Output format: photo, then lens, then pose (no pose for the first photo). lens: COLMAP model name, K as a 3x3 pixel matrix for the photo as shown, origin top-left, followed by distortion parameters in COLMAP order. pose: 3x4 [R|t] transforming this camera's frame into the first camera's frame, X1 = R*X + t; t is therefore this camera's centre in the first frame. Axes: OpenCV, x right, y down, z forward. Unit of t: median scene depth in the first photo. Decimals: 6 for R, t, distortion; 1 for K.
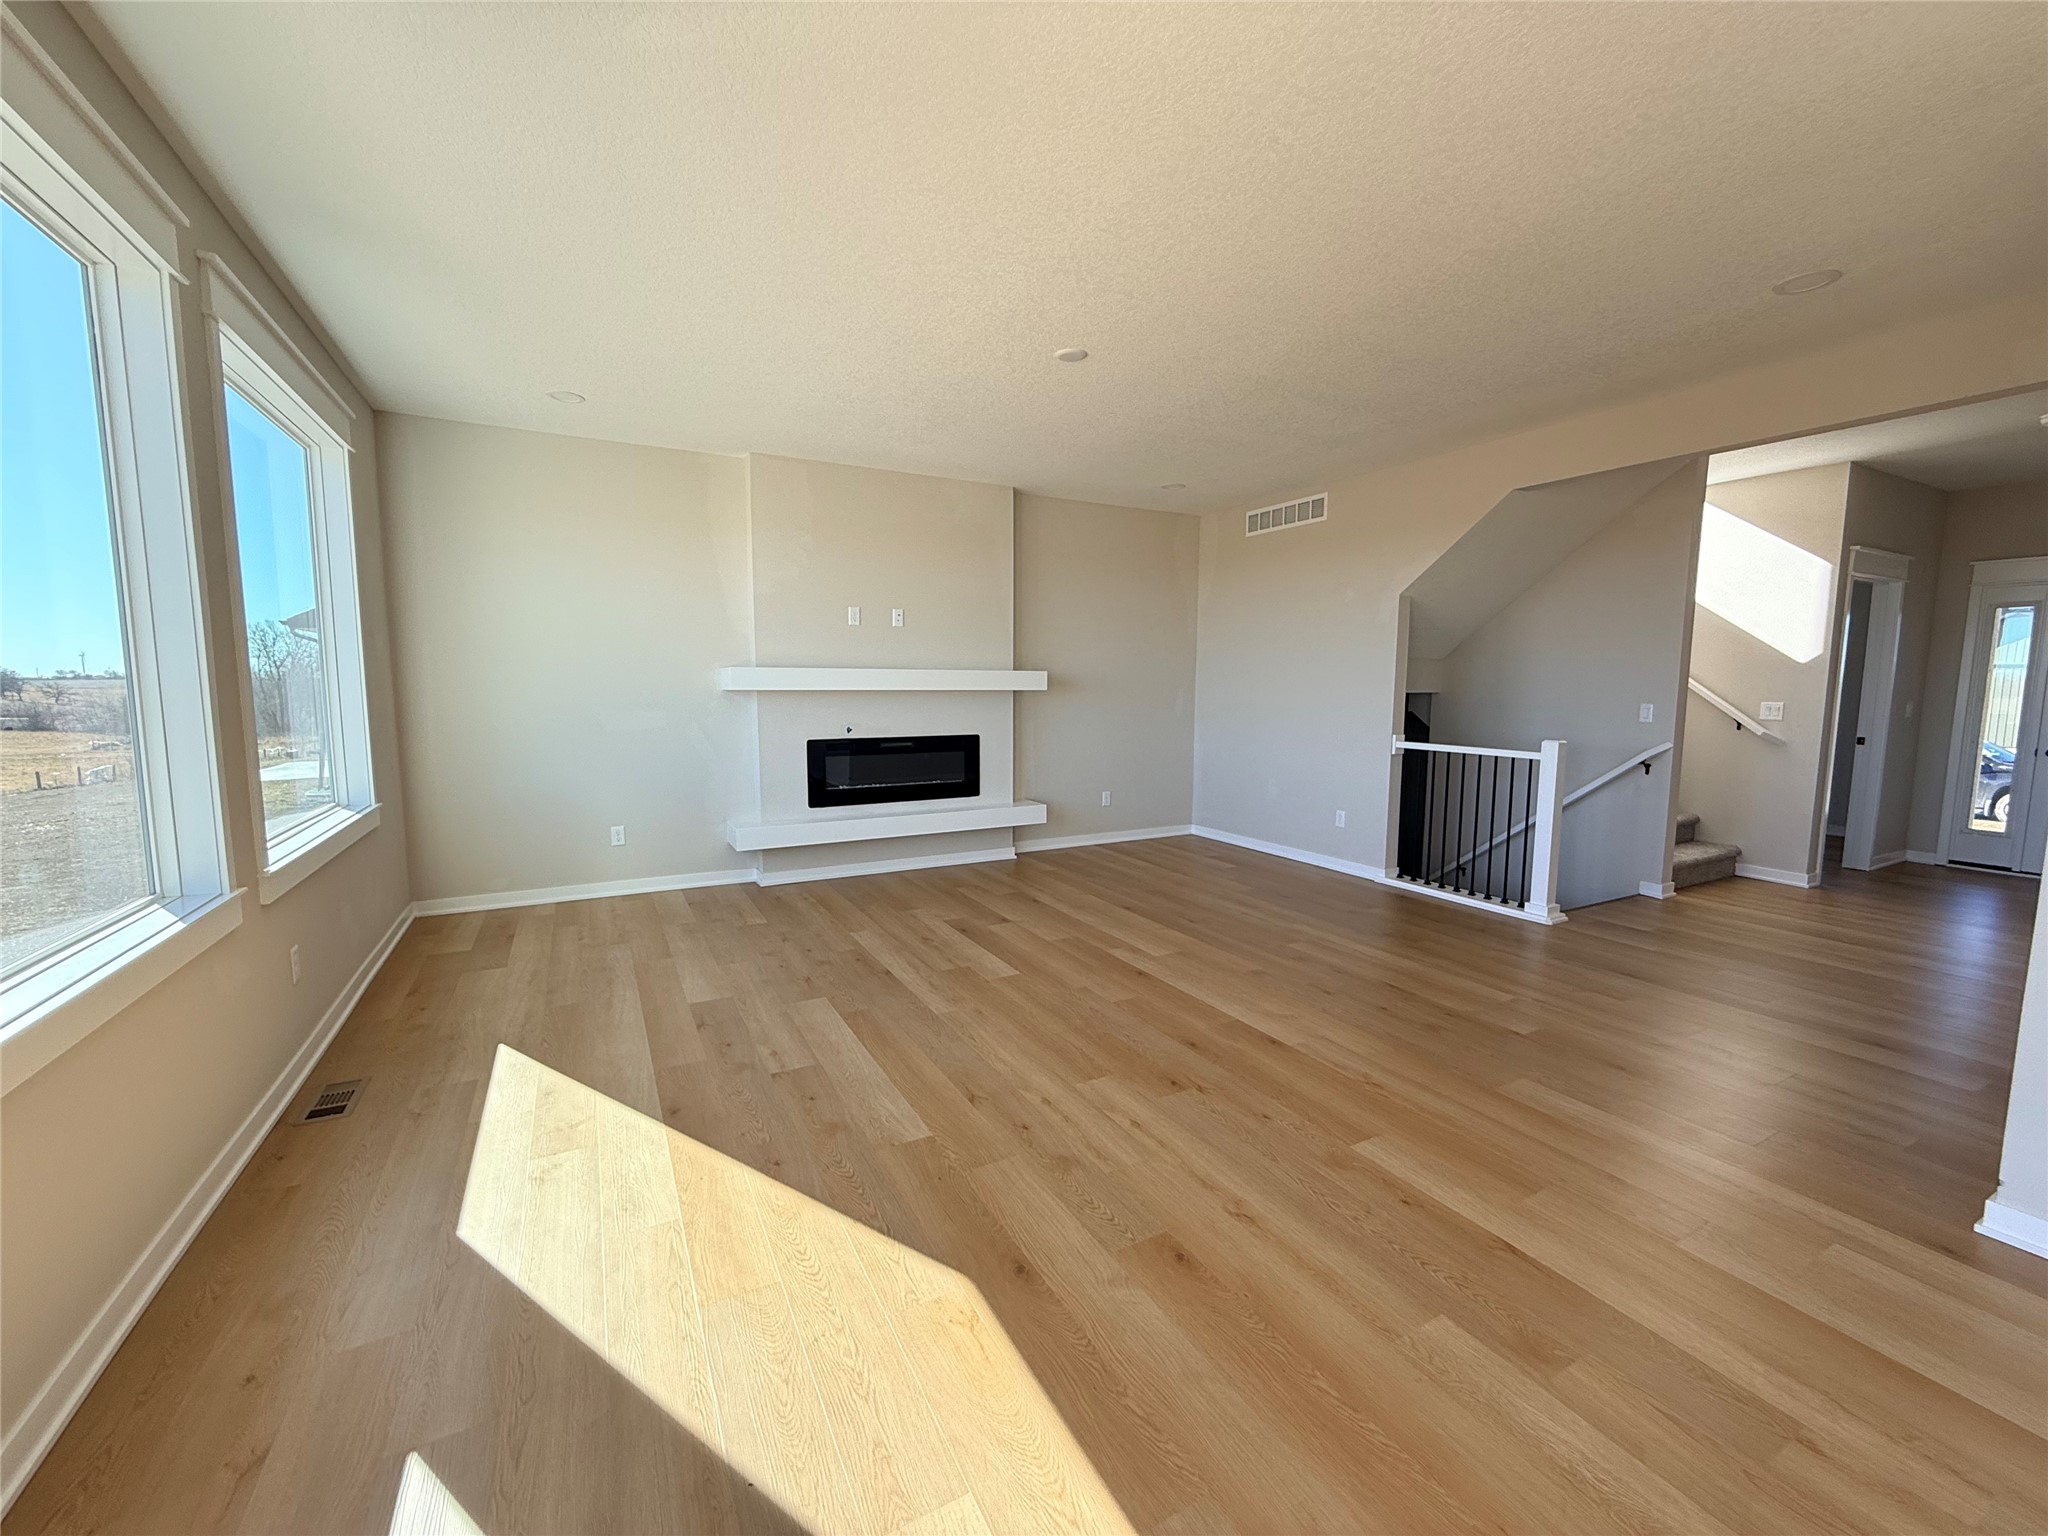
lens RADIAL K [[816.2, 0, 1018.1], [0, 816.2, 766.9], [0, 0, 1]] dist [-0.000594, -0.000231]
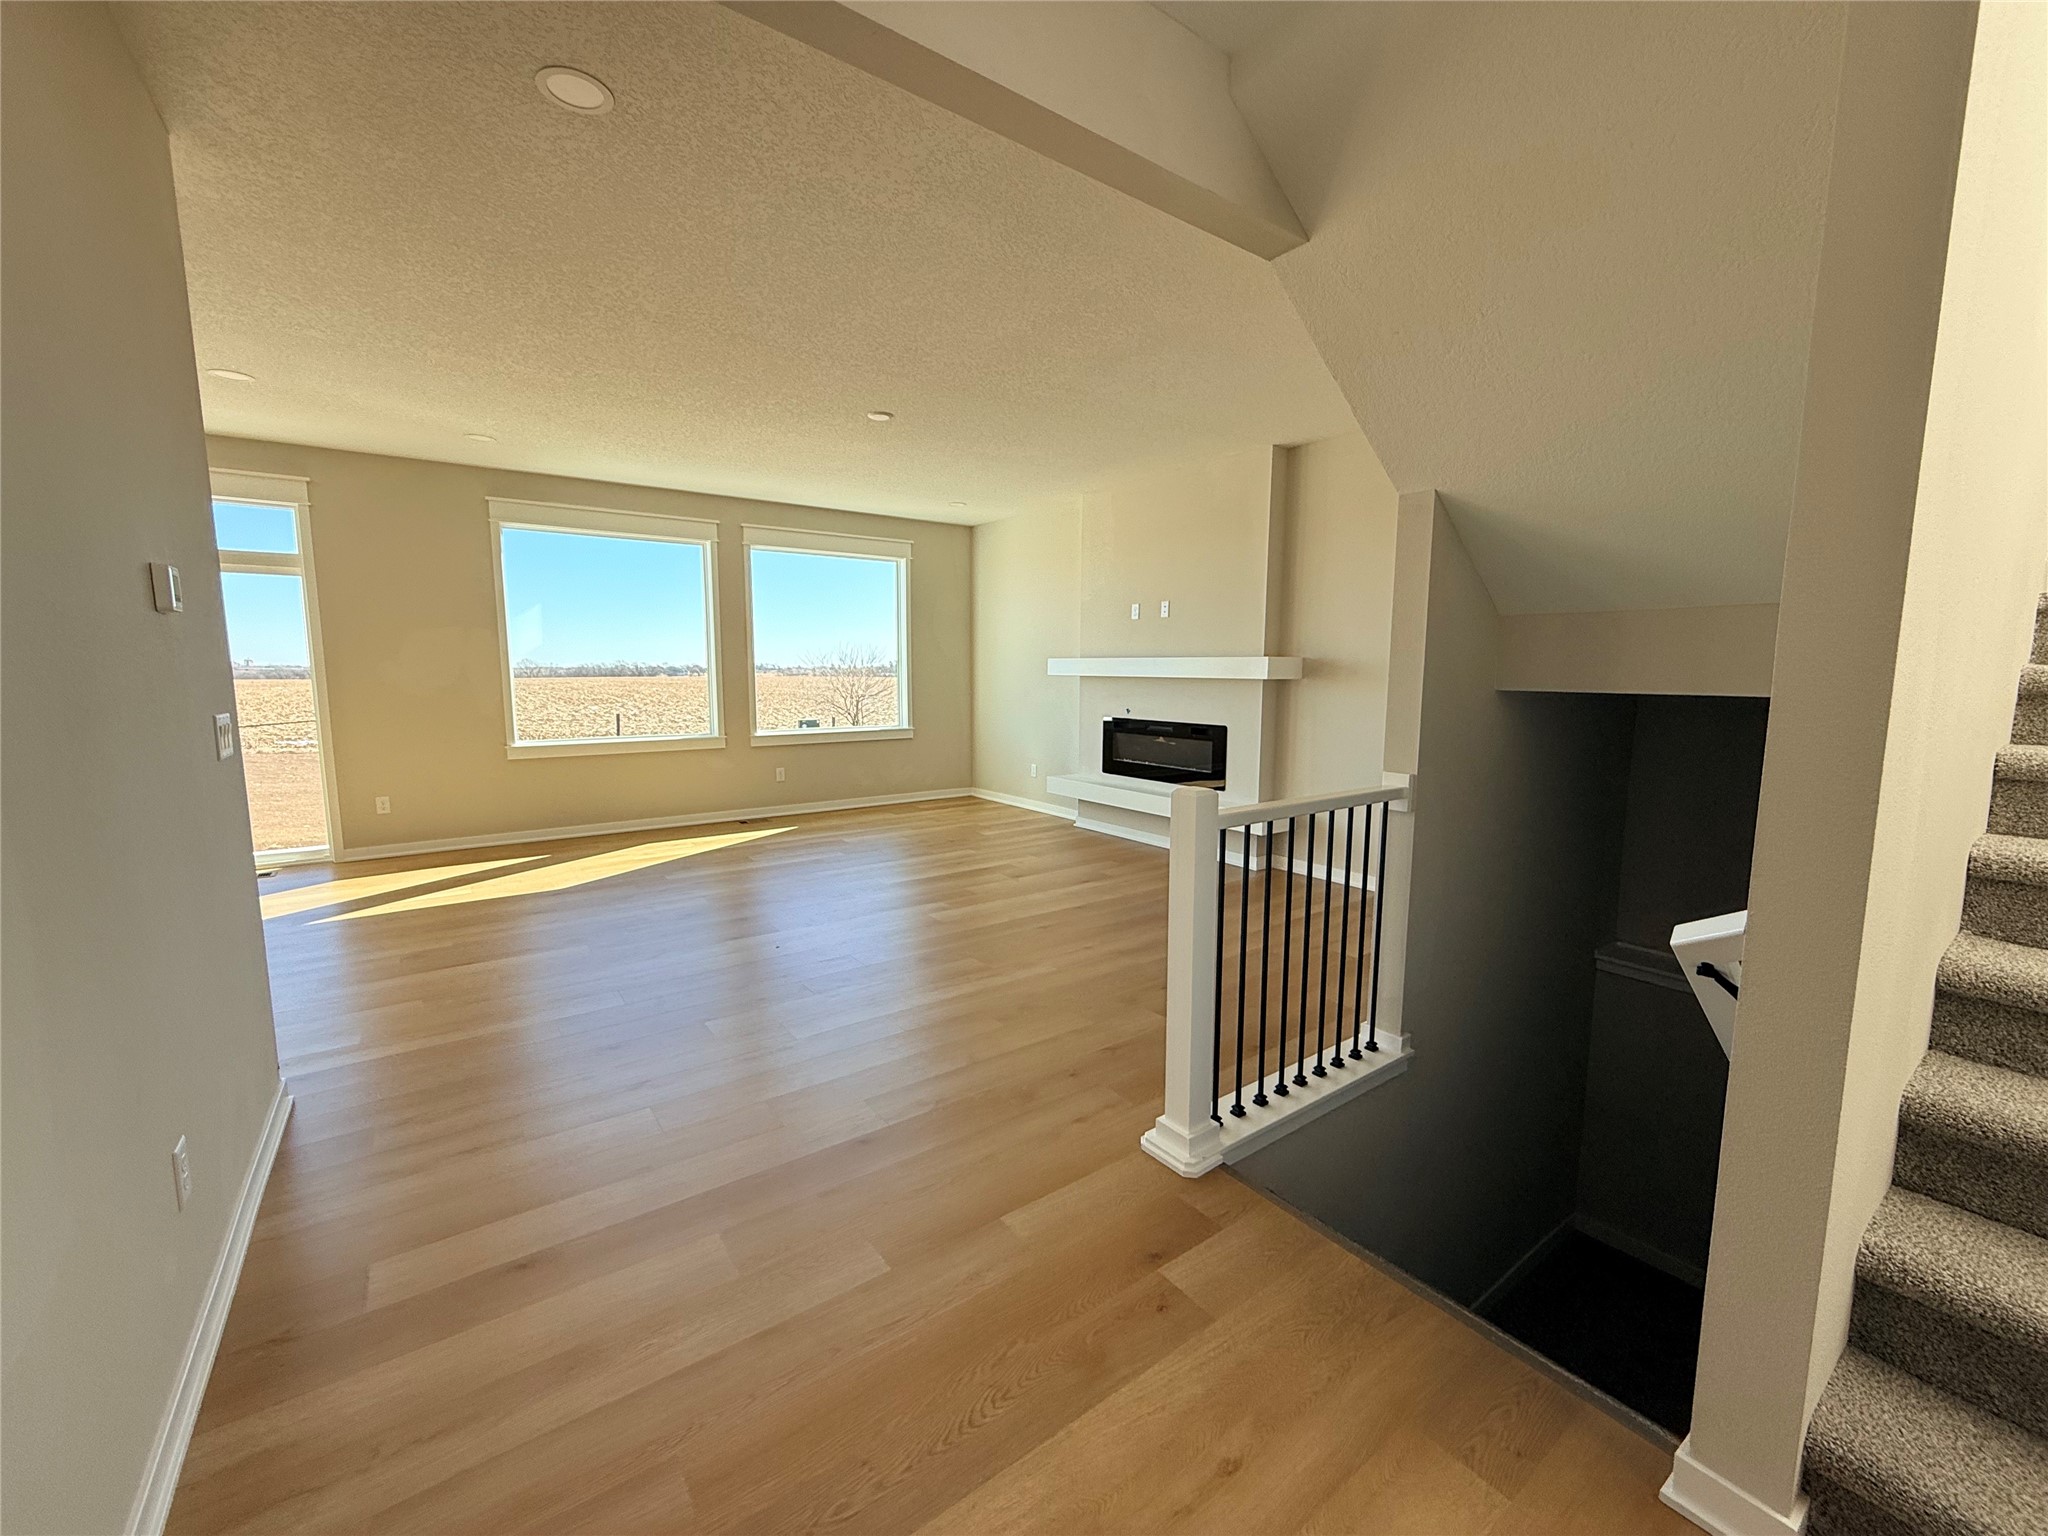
lens RADIAL K [[816.2, 0, 1018.1], [0, 816.2, 766.9], [0, 0, 1]] dist [-0.000594, -0.000231]
pose [[0.133776, 0.116659, -0.984121, 1.005841], [-0.103948, 0.989221, 0.103133, -0.076507], [0.985545, 0.088501, 0.144460, 0.751983]]
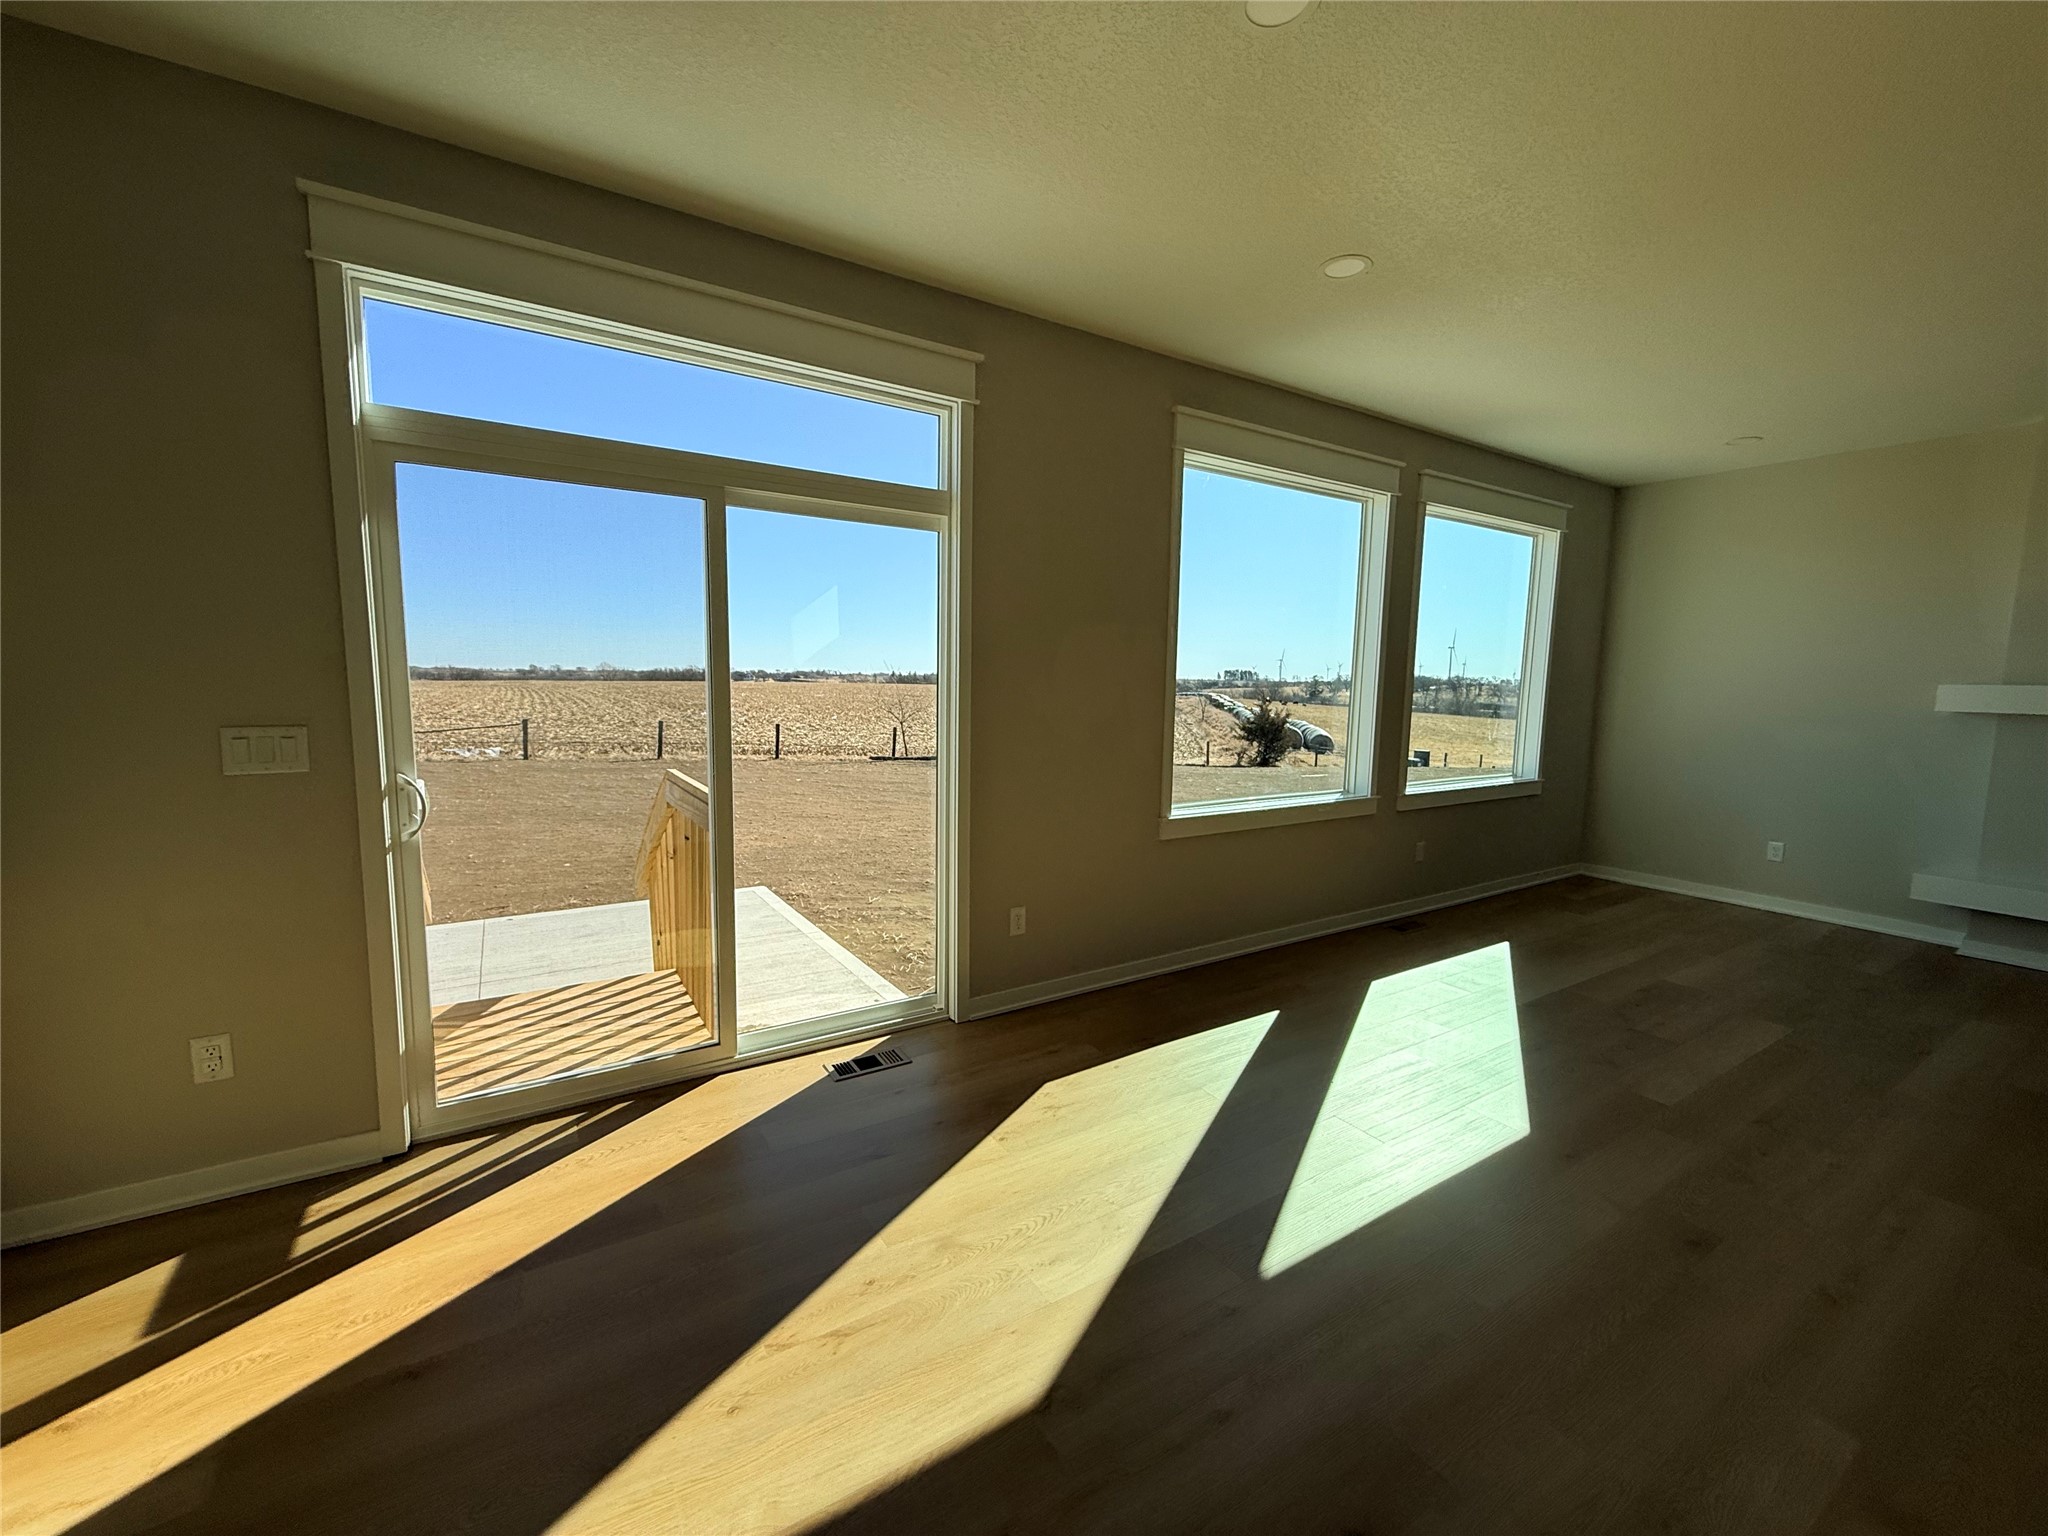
lens RADIAL K [[816.2, 0, 1018.1], [0, 816.2, 766.9], [0, 0, 1]] dist [-0.000594, -0.000231]
pose [[0.067111, 0.107634, -0.991923, 0.432413], [-0.118973, 0.987934, 0.099152, -0.007101], [0.990627, 0.111357, 0.079107, -0.014250]]
